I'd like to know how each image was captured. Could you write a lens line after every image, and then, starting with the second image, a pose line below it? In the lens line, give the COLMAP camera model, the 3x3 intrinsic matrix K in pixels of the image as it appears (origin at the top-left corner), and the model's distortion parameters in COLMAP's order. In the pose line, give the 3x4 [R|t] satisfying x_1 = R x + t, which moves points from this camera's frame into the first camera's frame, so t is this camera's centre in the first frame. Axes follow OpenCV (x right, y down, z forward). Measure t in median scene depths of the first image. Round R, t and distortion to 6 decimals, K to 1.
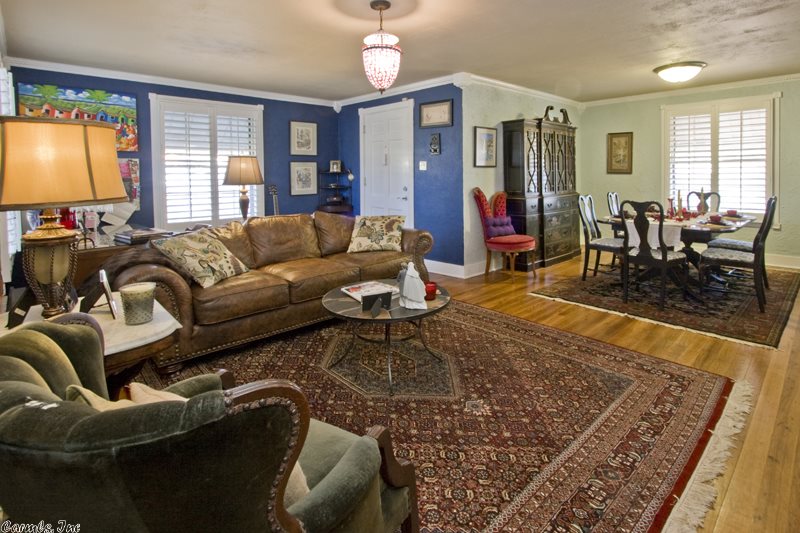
lens RADIAL K [[415.1, 0, 405.6], [0, 415.1, 228.8], [0, 0, 1]] dist [-0.013193, 0.000460]
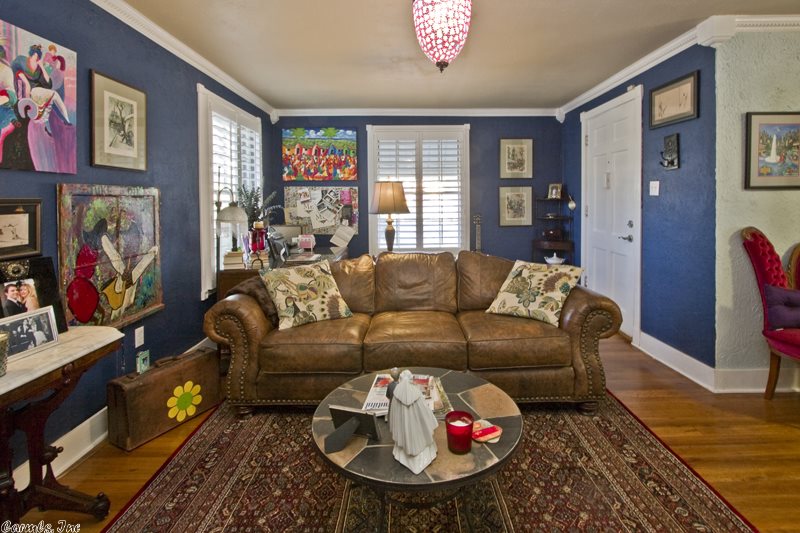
lens RADIAL K [[415.1, 0, 405.6], [0, 415.1, 228.8], [0, 0, 1]] dist [-0.013193, 0.000460]
pose [[0.743863, 0.044536, -0.666847, 0.179914], [-0.084937, 0.995986, -0.028228, -0.042471], [0.662913, 0.077638, 0.744660, 0.297524]]
